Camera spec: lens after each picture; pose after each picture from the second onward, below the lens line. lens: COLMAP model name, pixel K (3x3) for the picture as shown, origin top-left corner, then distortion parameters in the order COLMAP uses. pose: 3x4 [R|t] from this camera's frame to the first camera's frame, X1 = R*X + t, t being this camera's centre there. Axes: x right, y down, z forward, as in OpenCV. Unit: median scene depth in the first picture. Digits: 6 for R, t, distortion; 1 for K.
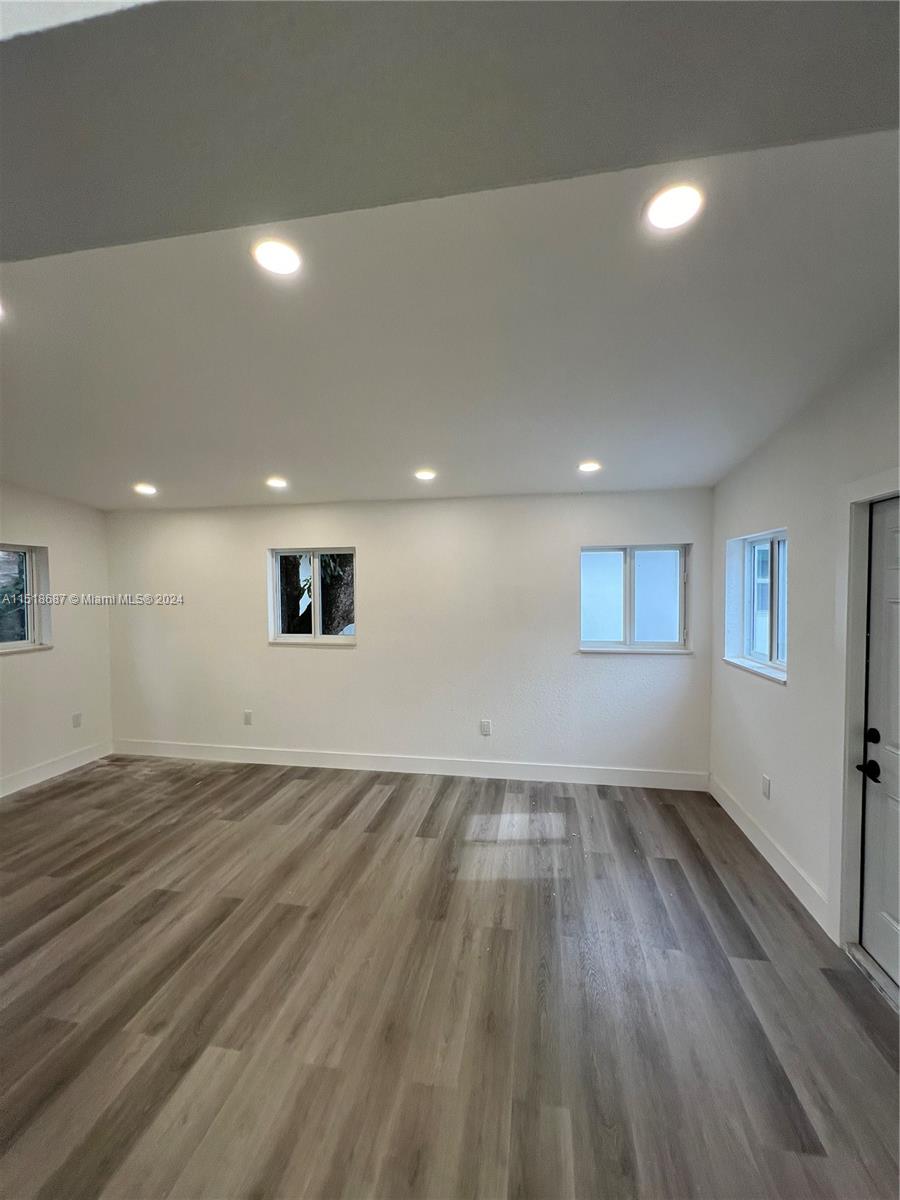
lens RADIAL K [[478.4, 0, 449.5], [0, 478.4, 600.5], [0, 0, 1]] dist [-0.001325, 0.001068]
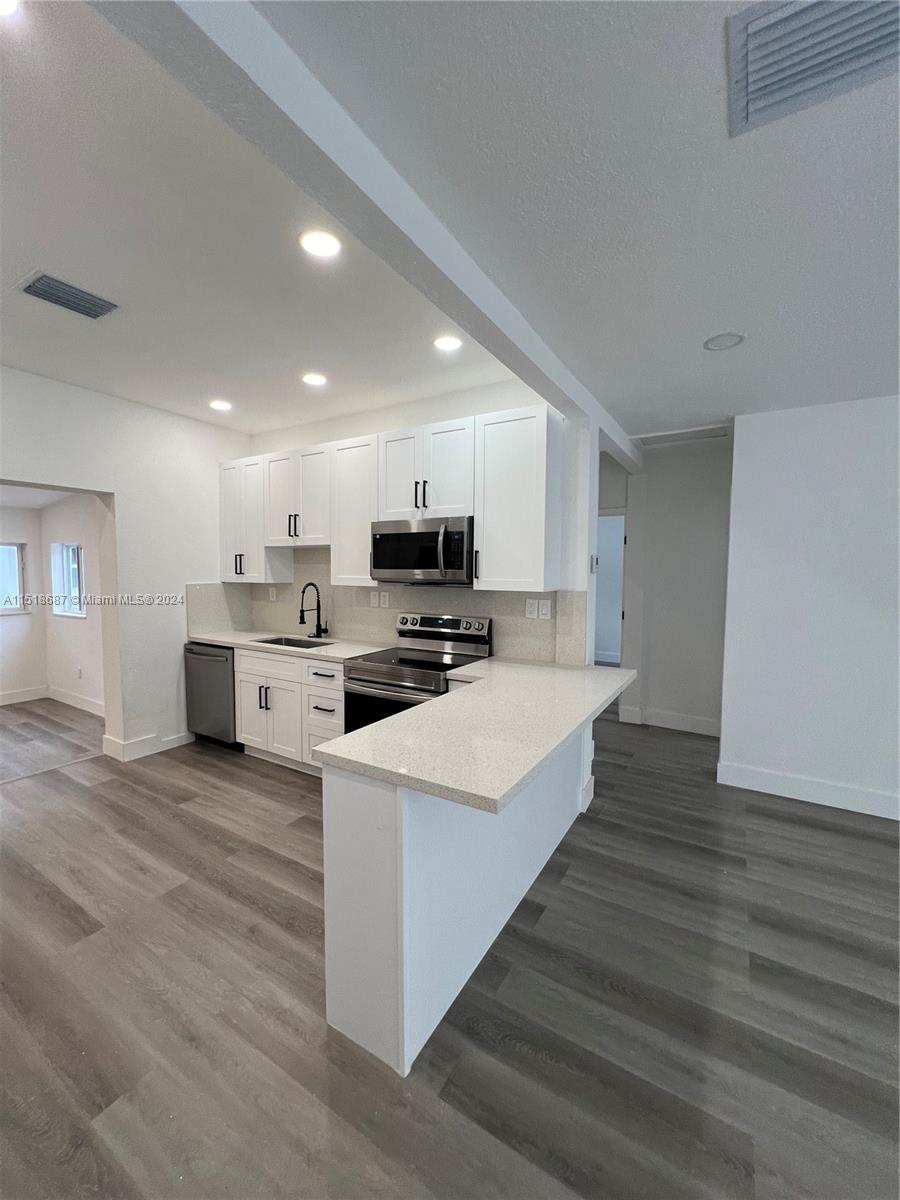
lens RADIAL K [[478.4, 0, 449.5], [0, 478.4, 600.5], [0, 0, 1]] dist [-0.001325, 0.001068]
pose [[0.363957, -0.052908, 0.929912, -0.512817], [0.016877, 0.998596, 0.050210, 0.015741], [-0.931263, -0.002580, 0.364339, -0.972828]]
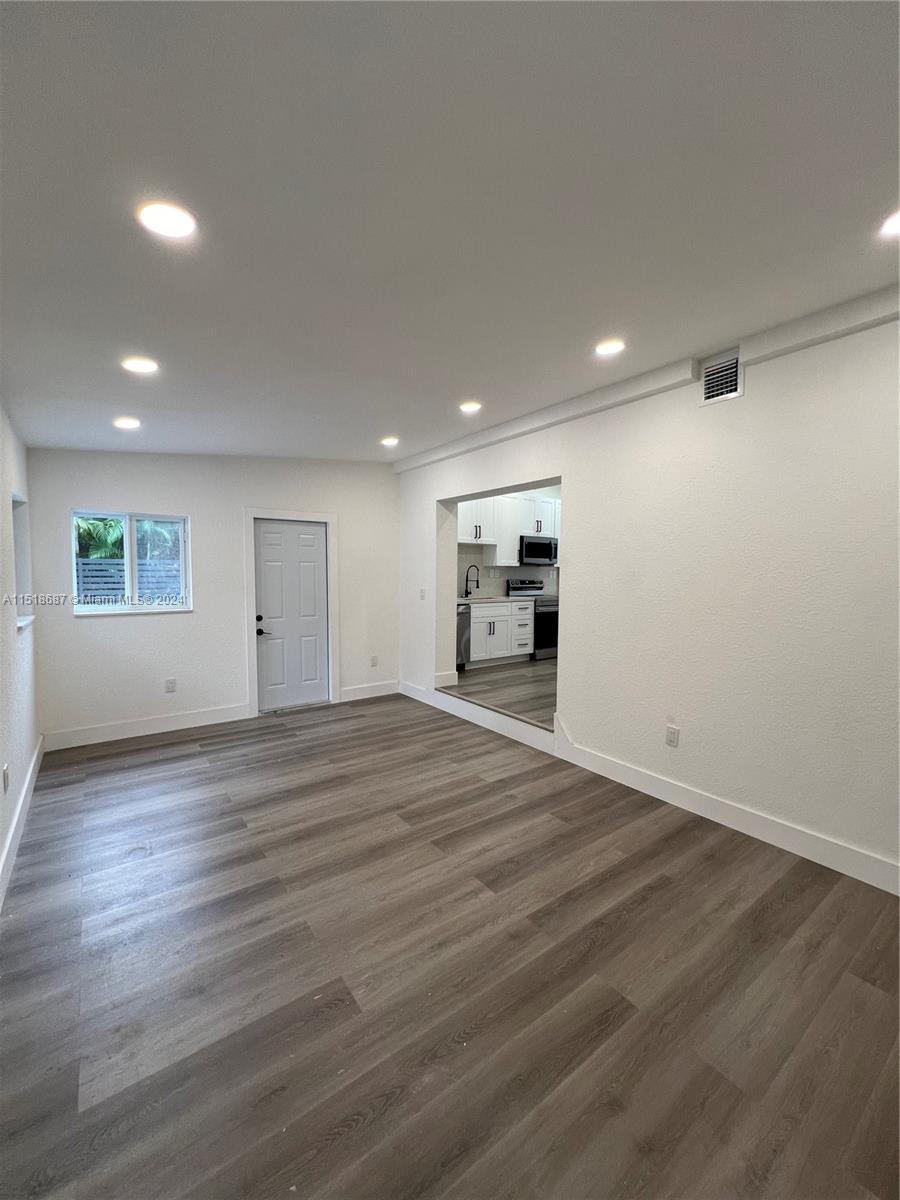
lens RADIAL K [[478.4, 0, 449.5], [0, 478.4, 600.5], [0, 0, 1]] dist [-0.001325, 0.001068]
pose [[-0.728090, -0.042598, 0.684157, -0.857323], [0.015000, 0.996838, 0.078029, 0.016727], [-0.685317, 0.067075, -0.725149, 1.261057]]
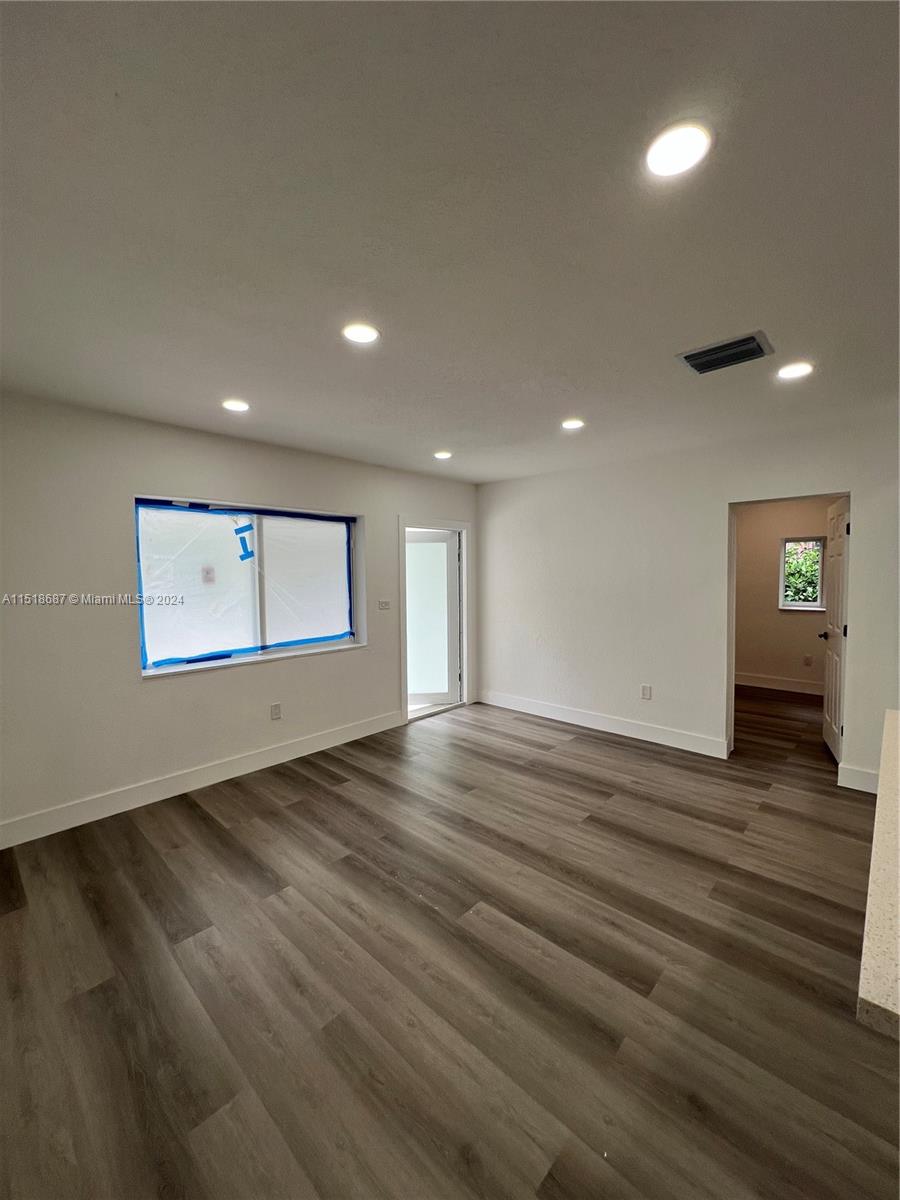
lens RADIAL K [[478.4, 0, 449.5], [0, 478.4, 600.5], [0, 0, 1]] dist [-0.001325, 0.001068]
pose [[-0.548815, 0.057470, -0.833966, 0.611754], [-0.011203, 0.997039, 0.076080, 0.005365], [0.835869, 0.051097, -0.546546, -1.015843]]
